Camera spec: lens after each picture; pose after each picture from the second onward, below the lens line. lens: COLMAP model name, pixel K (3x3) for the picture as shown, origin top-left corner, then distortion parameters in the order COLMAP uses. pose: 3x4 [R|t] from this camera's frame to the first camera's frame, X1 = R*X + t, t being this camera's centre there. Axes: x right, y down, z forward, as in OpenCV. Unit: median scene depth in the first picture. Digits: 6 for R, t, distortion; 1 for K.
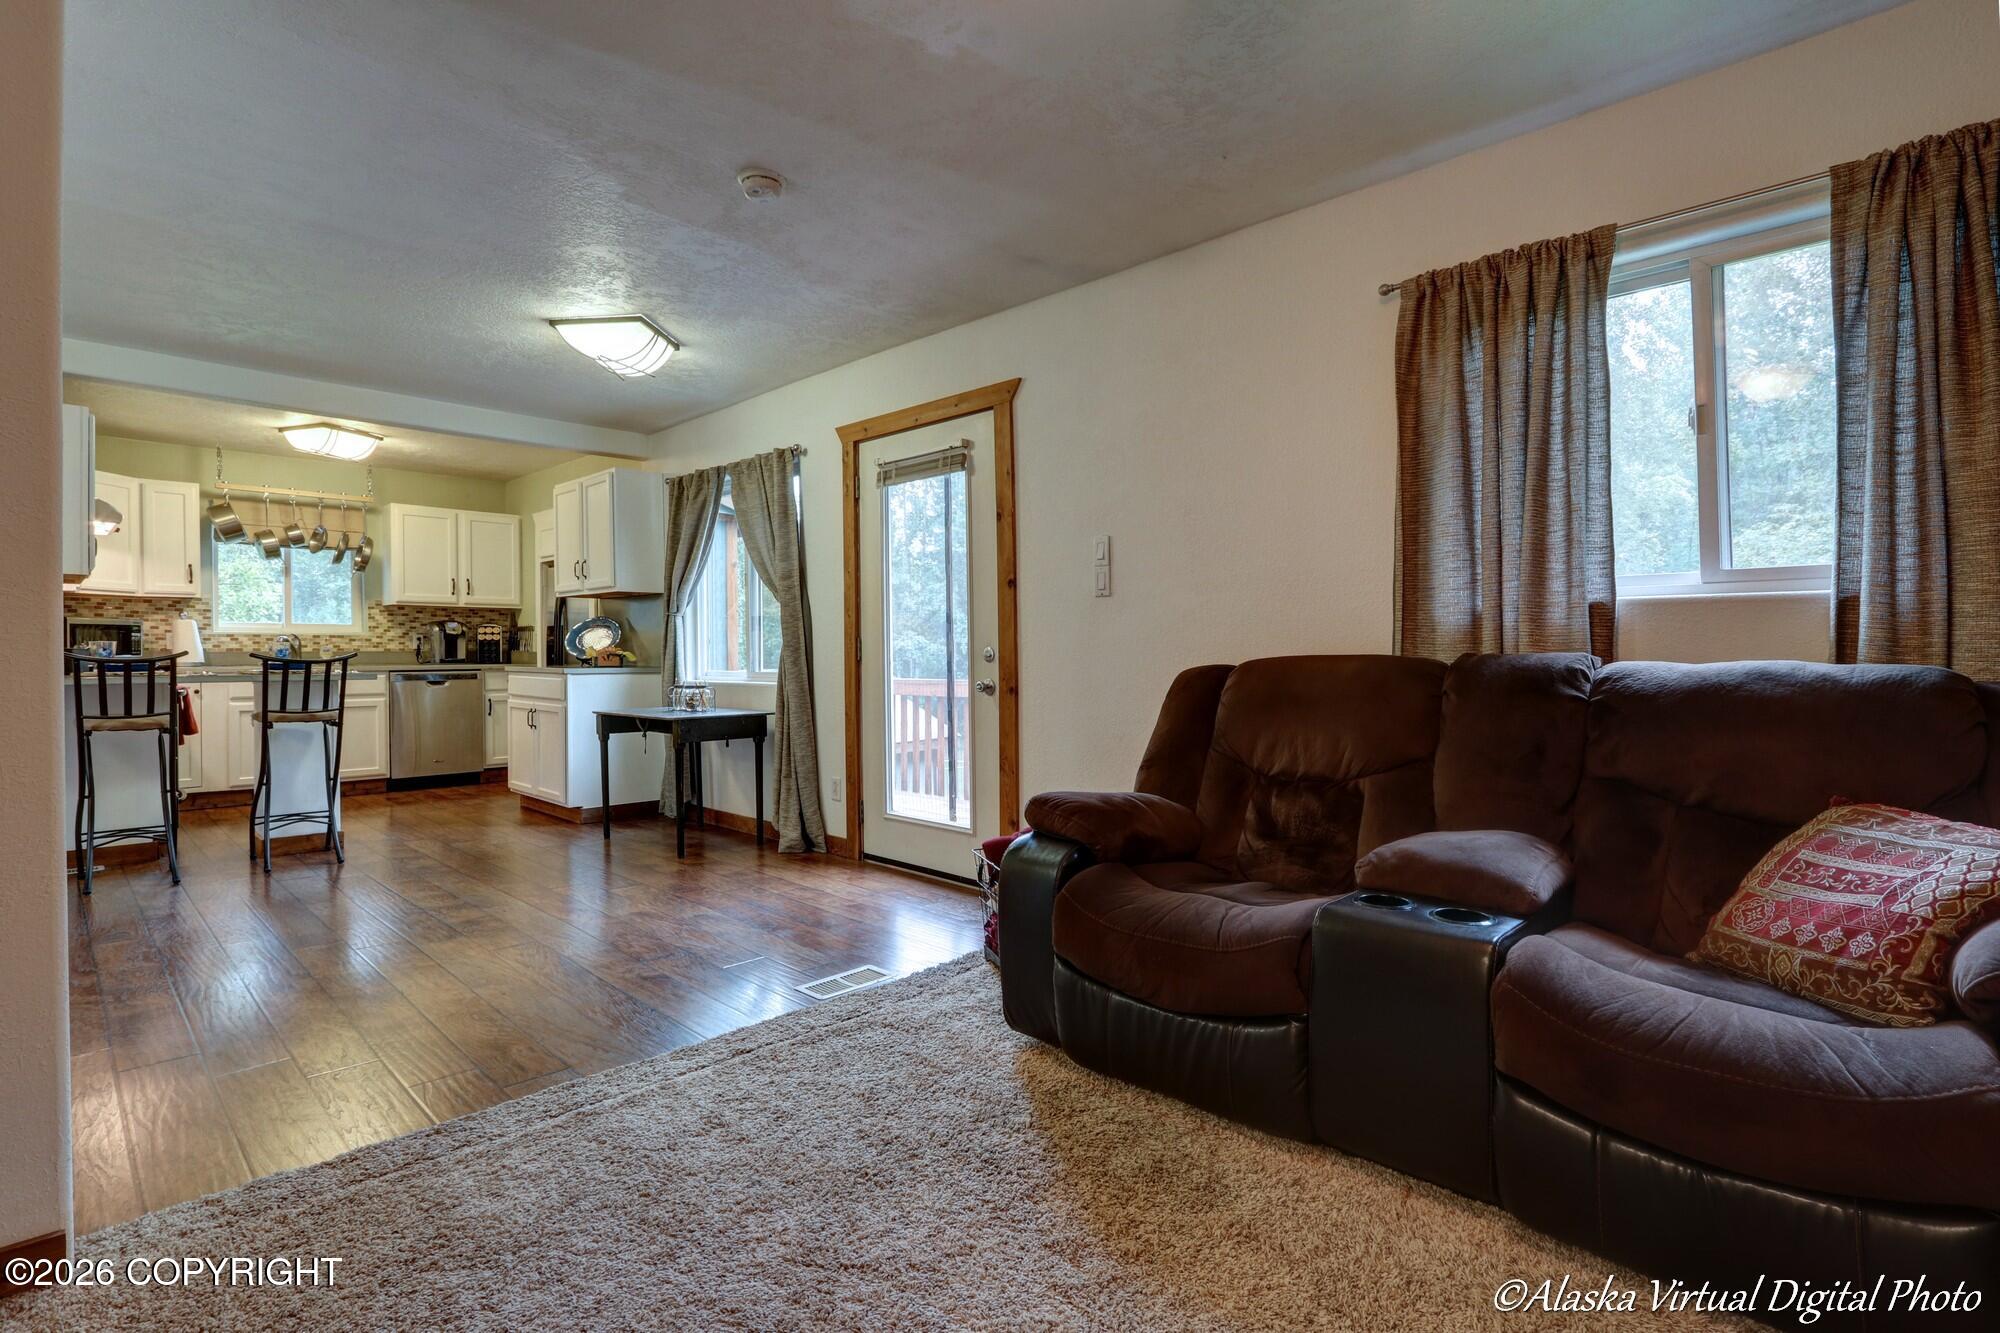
lens RADIAL K [[931.9, 0, 974.7], [0, 931.9, 645.3], [0, 0, 1]] dist [-0.002898, 0.000365]
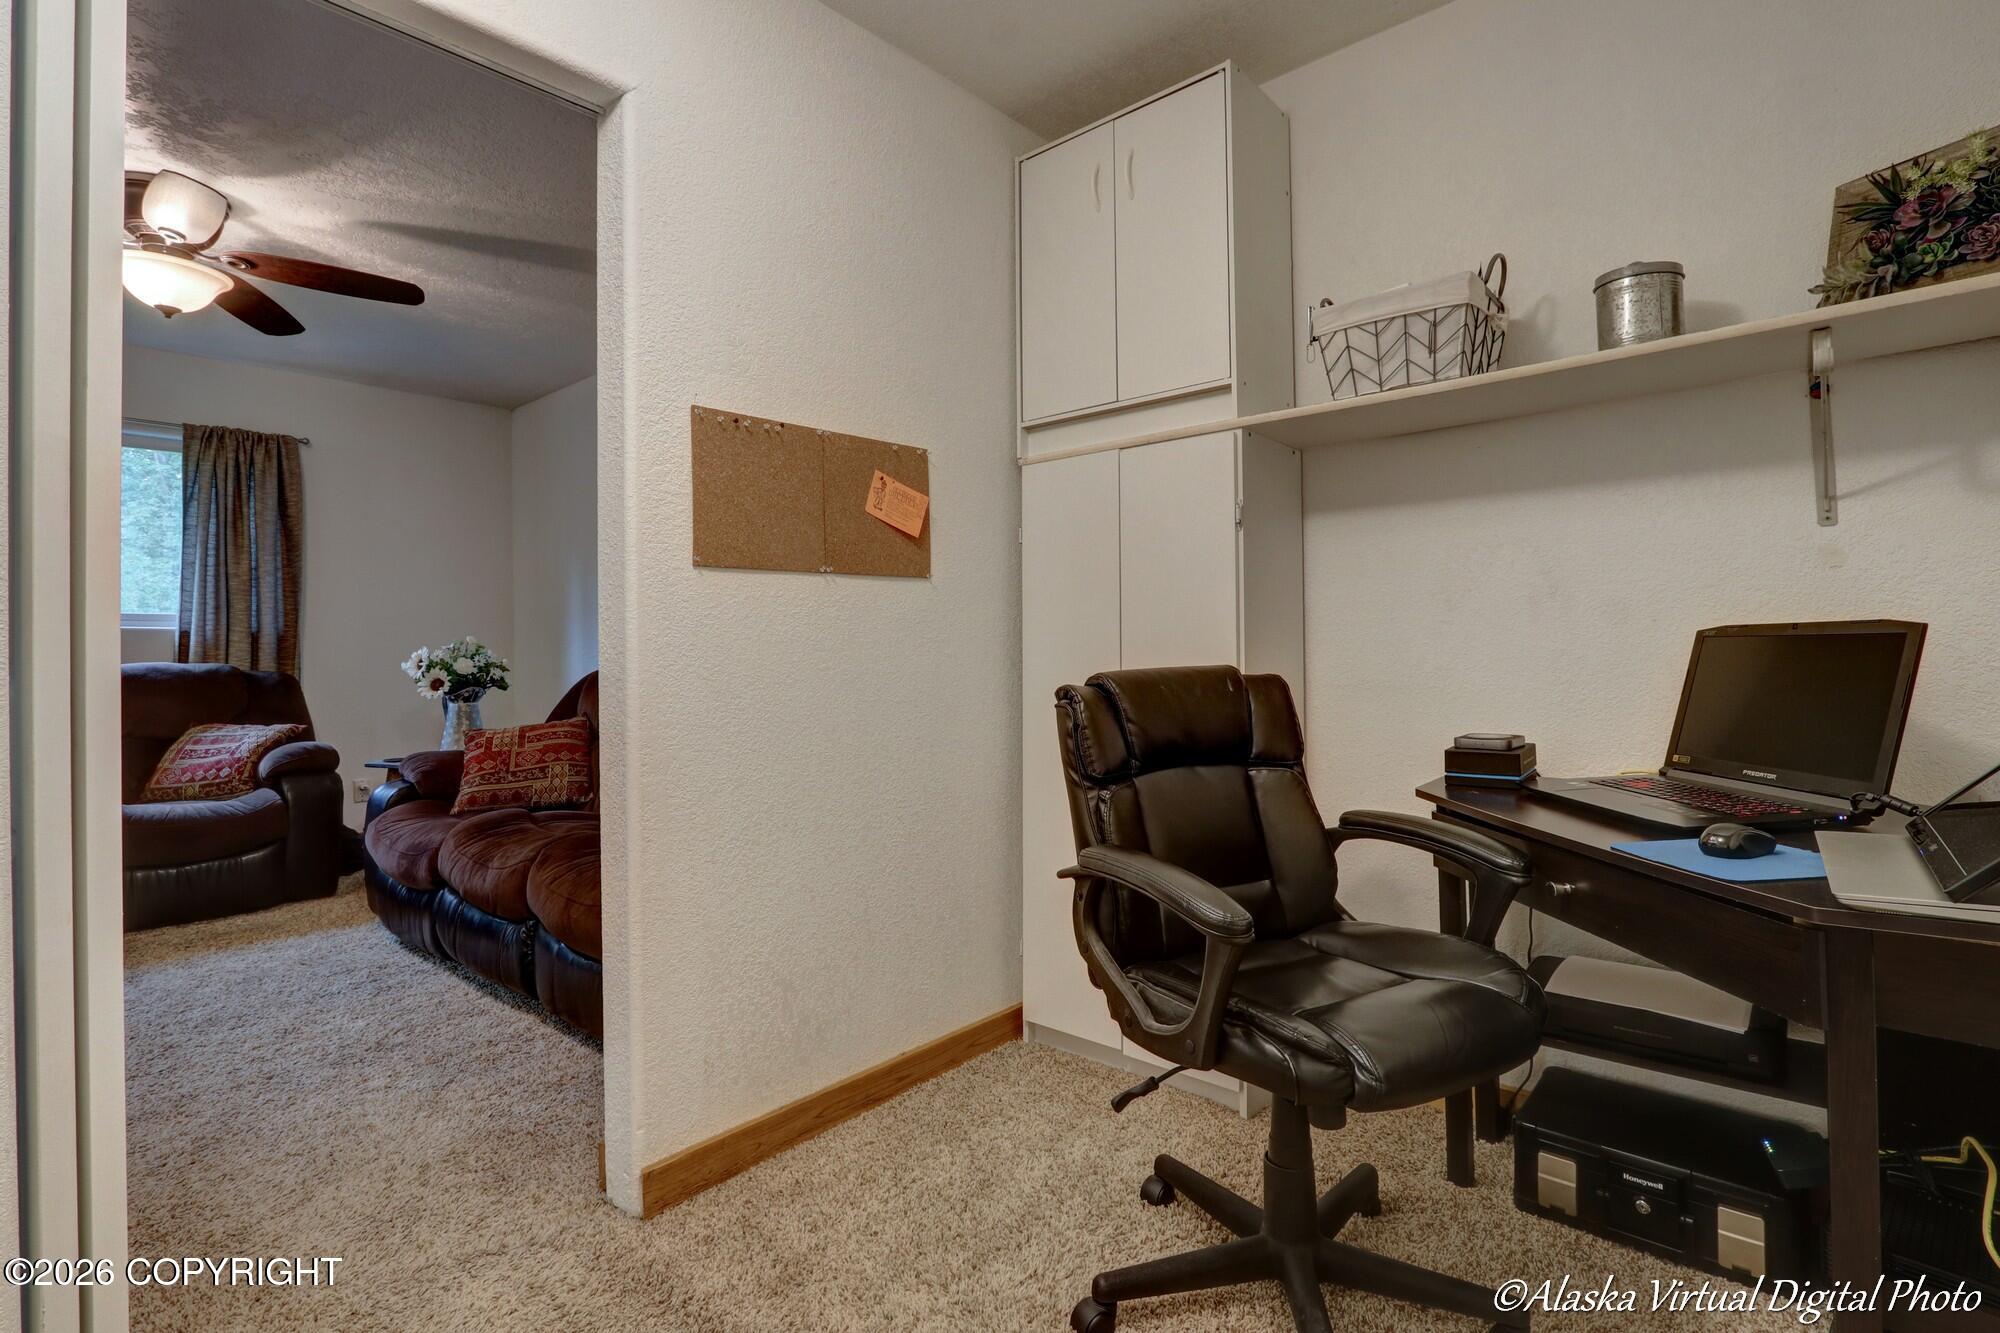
lens RADIAL K [[927.4, 0, 1001.1], [0, 927.4, 641.1], [0, 0, 1]] dist [-0.017442, 0.000267]
pose [[-0.059810, 0.017923, 0.998049, -0.604355], [-0.005645, 0.999817, -0.018294, -0.001590], [-0.998194, -0.006728, -0.059698, -0.349237]]
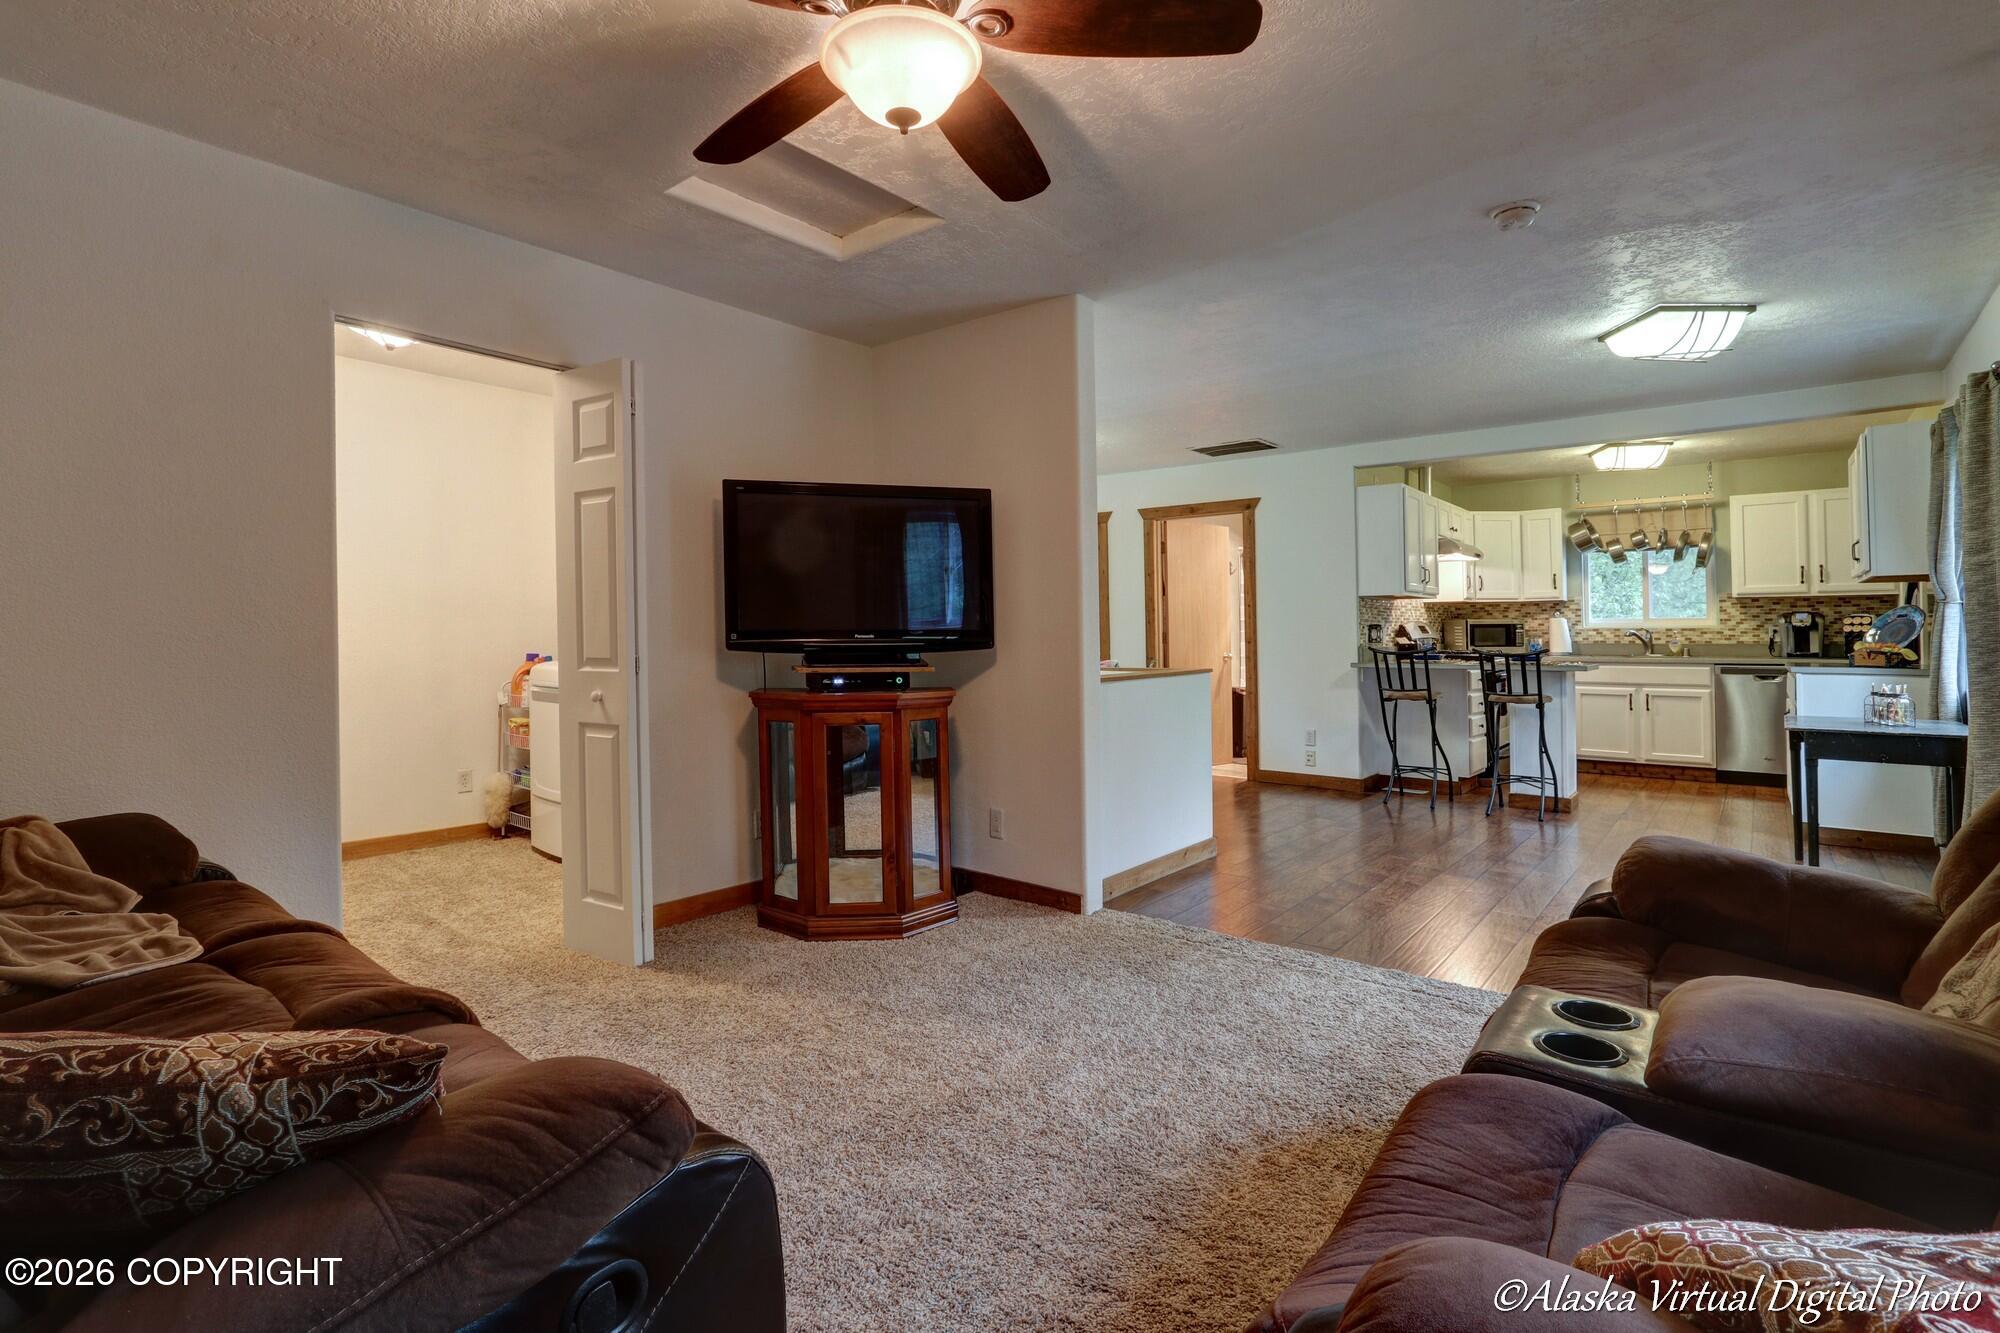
lens RADIAL K [[935.2, 0, 994.4], [0, 935.2, 624.6], [0, 0, 1]] dist [0.001689, -0.014874]
pose [[0.093081, -0.013956, -0.995561, 0.493086], [0.006595, 0.999888, -0.013400, -0.010636], [0.995637, -0.005319, 0.093163, 0.194291]]
